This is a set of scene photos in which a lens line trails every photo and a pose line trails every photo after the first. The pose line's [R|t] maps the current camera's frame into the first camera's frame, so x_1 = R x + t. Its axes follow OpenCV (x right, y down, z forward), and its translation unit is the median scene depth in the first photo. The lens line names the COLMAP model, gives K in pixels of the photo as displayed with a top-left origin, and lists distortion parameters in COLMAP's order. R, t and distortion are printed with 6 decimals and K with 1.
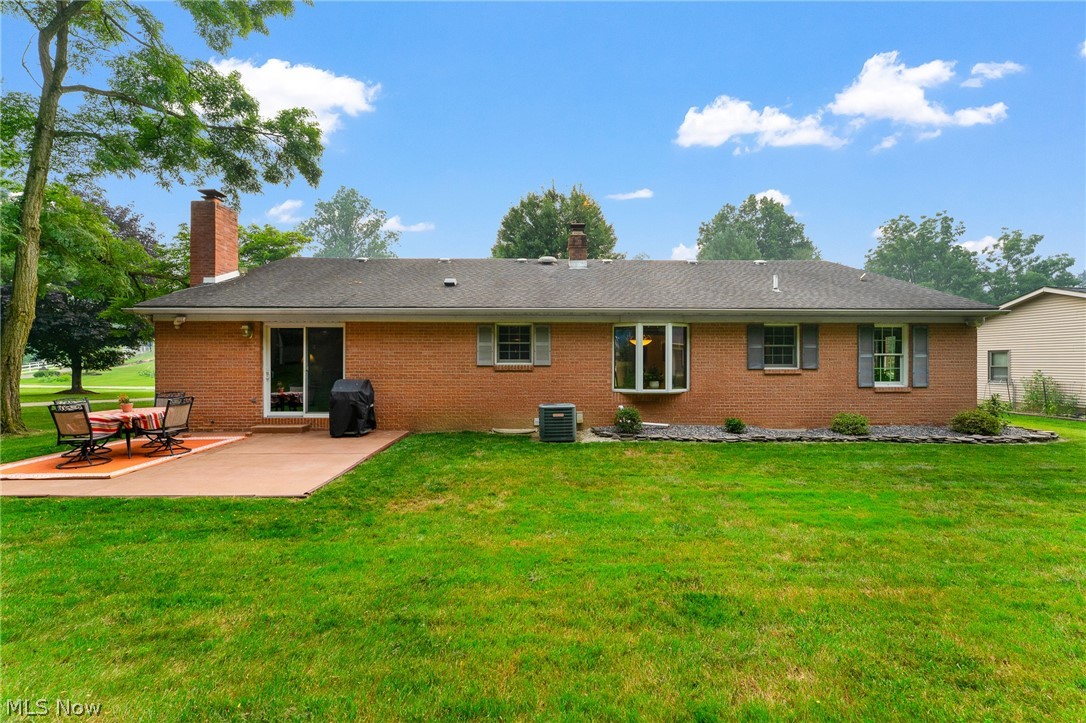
lens RADIAL K [[433.5, 0, 531.7], [0, 433.5, 366.5], [0, 0, 1]] dist [0.001302, 0.000017]
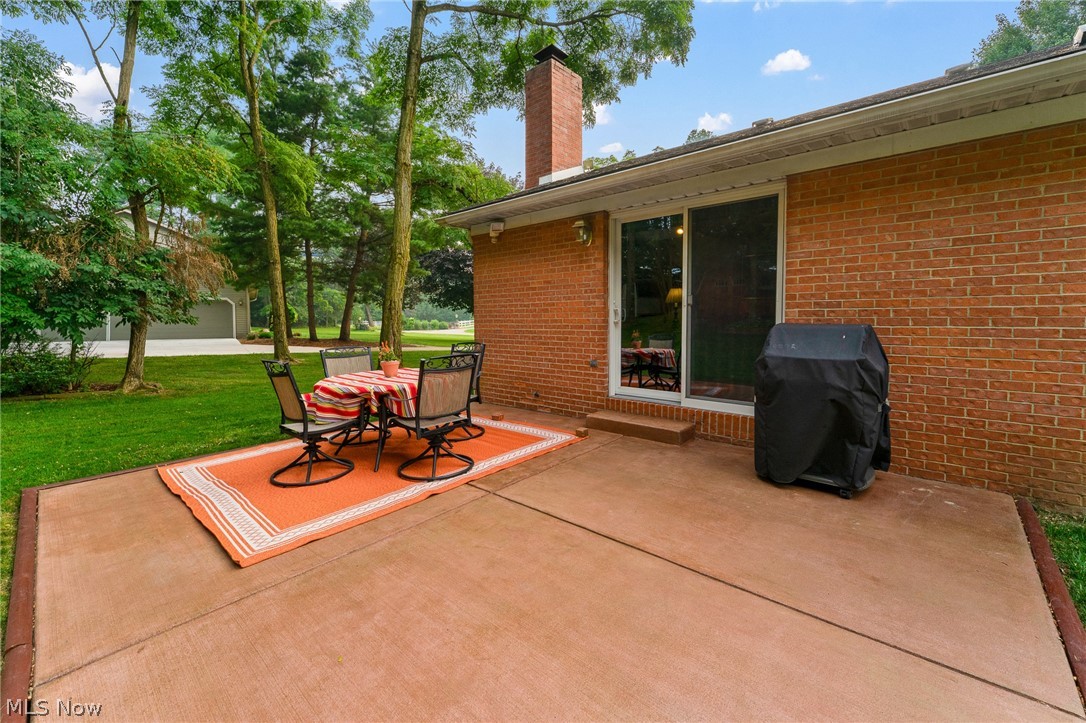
lens RADIAL K [[414.4, 0, 544.5], [0, 414.4, 332.2], [0, 0, 1]] dist [0.000109, 0.000007]
pose [[0.738211, 0.015922, -0.674382, -0.329149], [-0.000799, 0.999741, 0.022730, 0.027712], [0.674569, -0.016241, 0.738033, 0.561941]]
